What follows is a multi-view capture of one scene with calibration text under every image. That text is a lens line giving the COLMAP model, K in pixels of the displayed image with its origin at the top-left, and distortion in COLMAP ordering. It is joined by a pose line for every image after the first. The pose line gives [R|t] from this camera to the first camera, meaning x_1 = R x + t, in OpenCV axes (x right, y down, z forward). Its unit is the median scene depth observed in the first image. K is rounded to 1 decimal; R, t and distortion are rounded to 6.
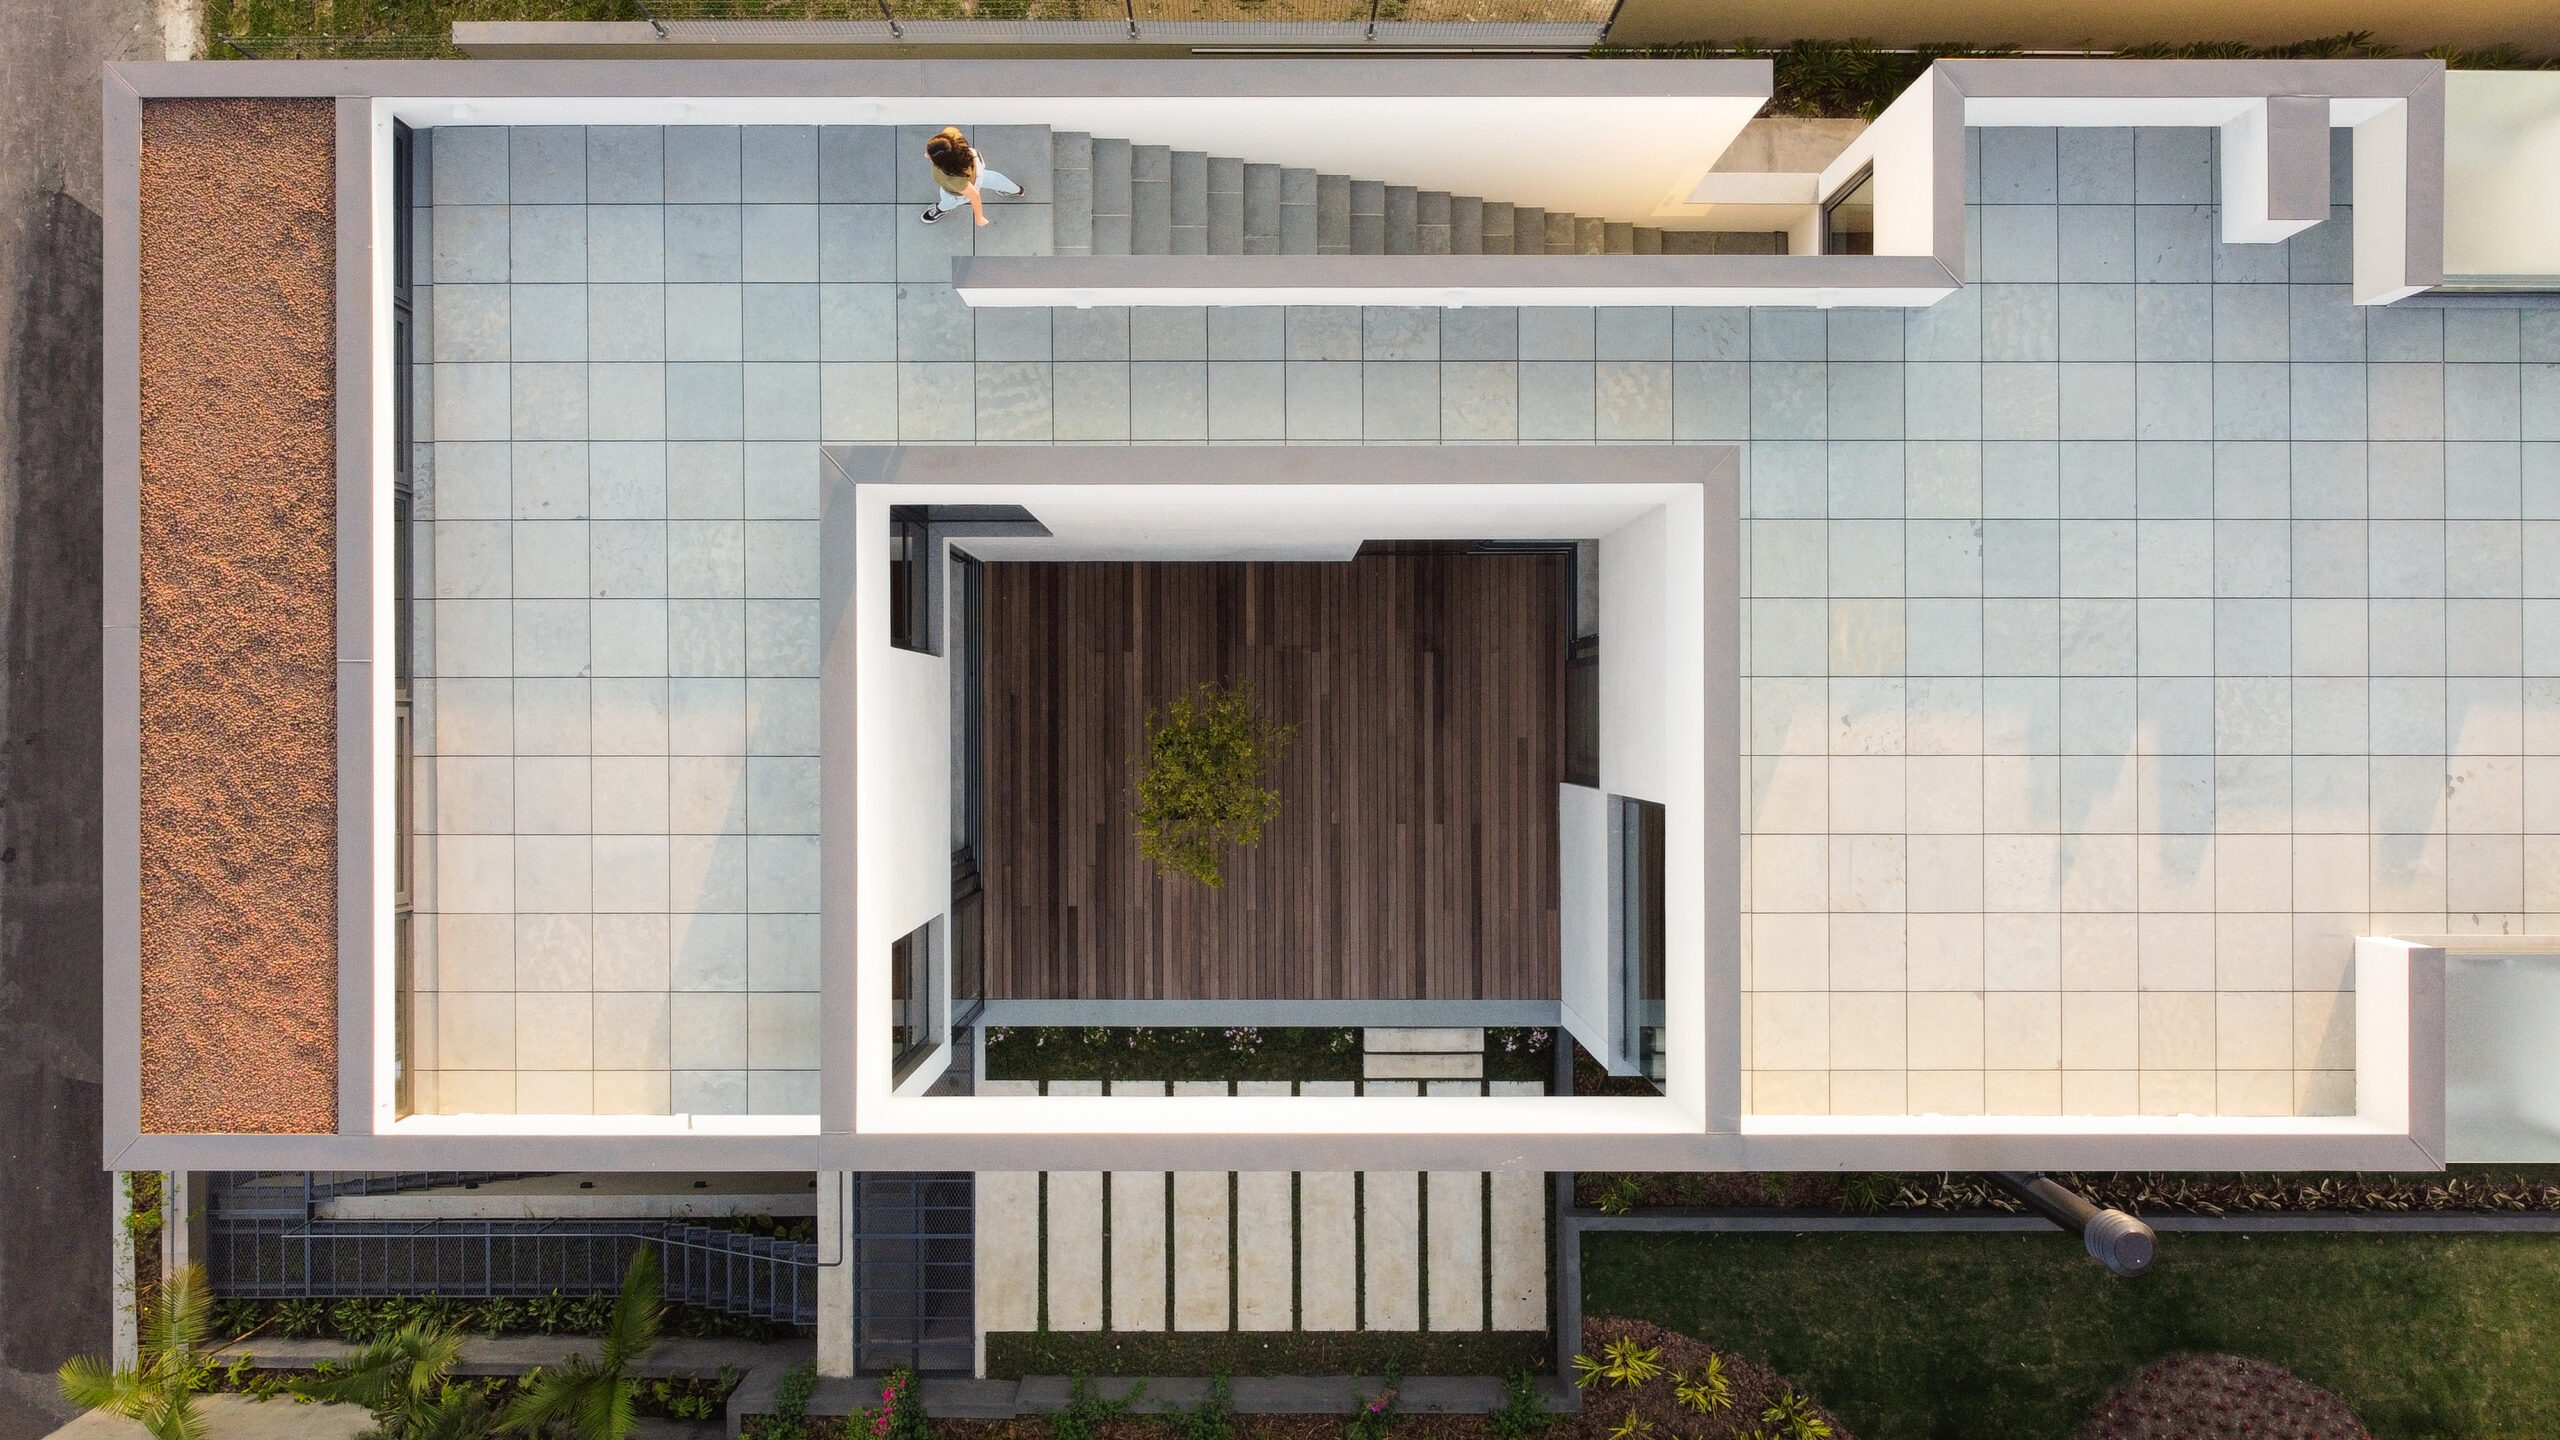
lens RADIAL K [[1798.5, 0, 1280.0], [0, 1798.5, 720.0], [0, 0, 1]] dist [-0.030993, -0.003007]
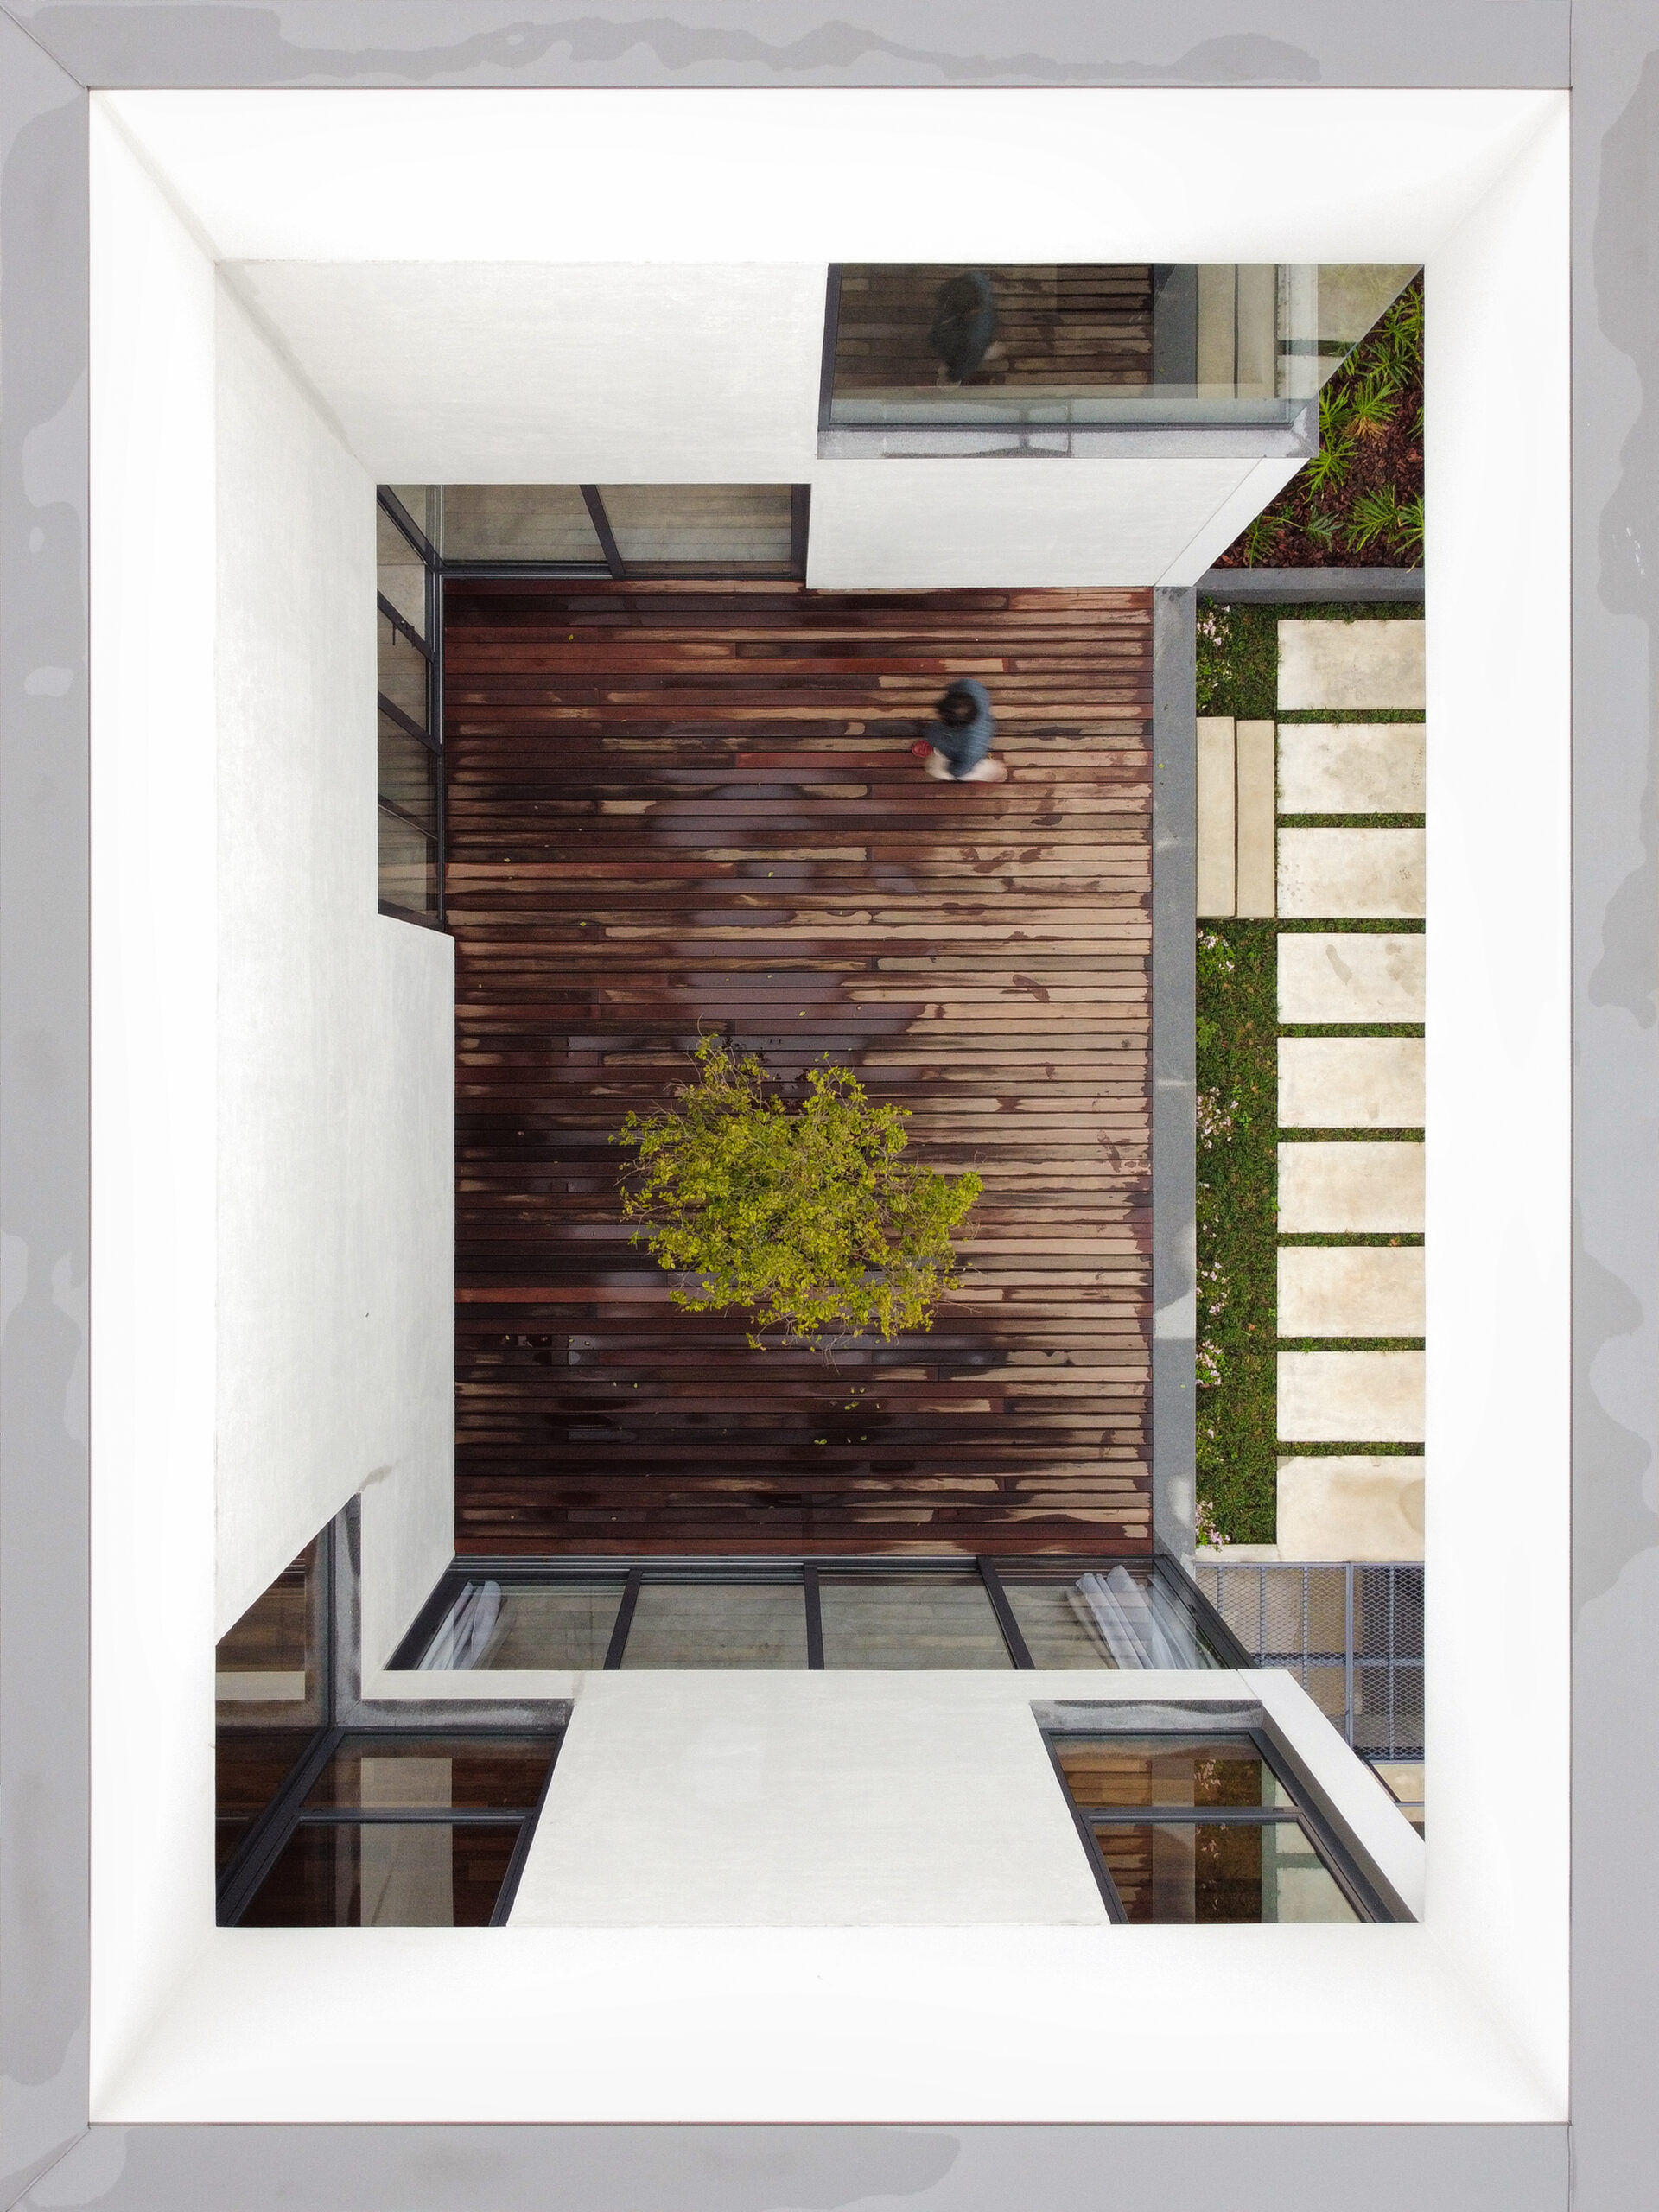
lens RADIAL K [[1554.6, 0, 829.5], [0, 1554.6, 1106.0], [0, 0, 1]] dist [0.002671, 0.000227]
pose [[0.005158, -0.985129, -0.171741, 0.074366], [0.999277, -0.001391, 0.037996, 0.023830], [-0.037670, -0.171812, 0.984409, 0.461265]]
